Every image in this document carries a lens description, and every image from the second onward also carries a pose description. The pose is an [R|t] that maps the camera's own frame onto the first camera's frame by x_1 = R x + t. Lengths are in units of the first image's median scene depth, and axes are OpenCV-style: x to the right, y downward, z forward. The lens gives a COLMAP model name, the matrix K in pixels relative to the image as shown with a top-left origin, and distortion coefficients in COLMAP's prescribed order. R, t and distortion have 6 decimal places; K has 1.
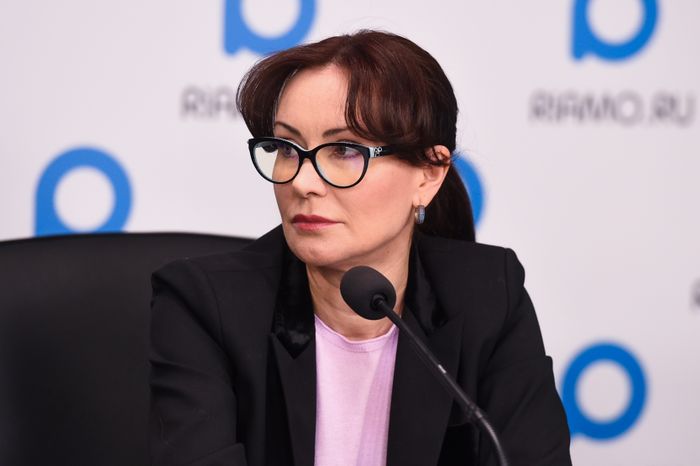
lens RADIAL K [[4871.0, 0, 351.3], [0, 4871.0, 230.6], [0, 0, 1]] dist [-1.133124, 0.000000]
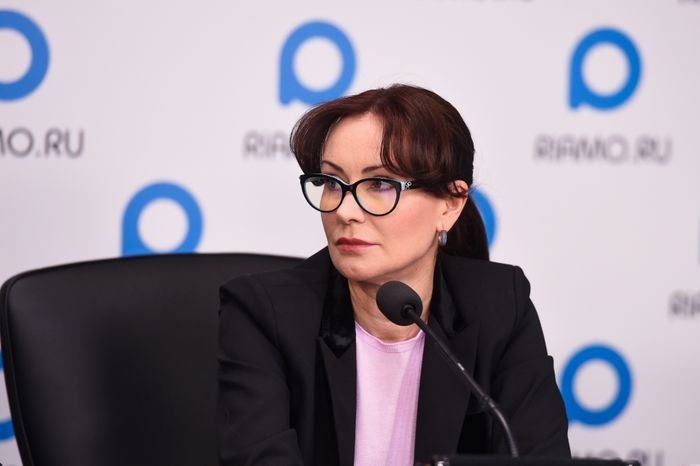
lens RADIAL K [[4871.0, 0, 348.4], [0, 4871.0, 234.9], [0, 0, 1]] dist [-1.133124, 0.000000]
pose [[0.999961, -0.000272, -0.008837, 0.001421], [0.000216, 0.999980, -0.006293, 0.003496], [0.008839, 0.006291, 0.999941, -0.200821]]
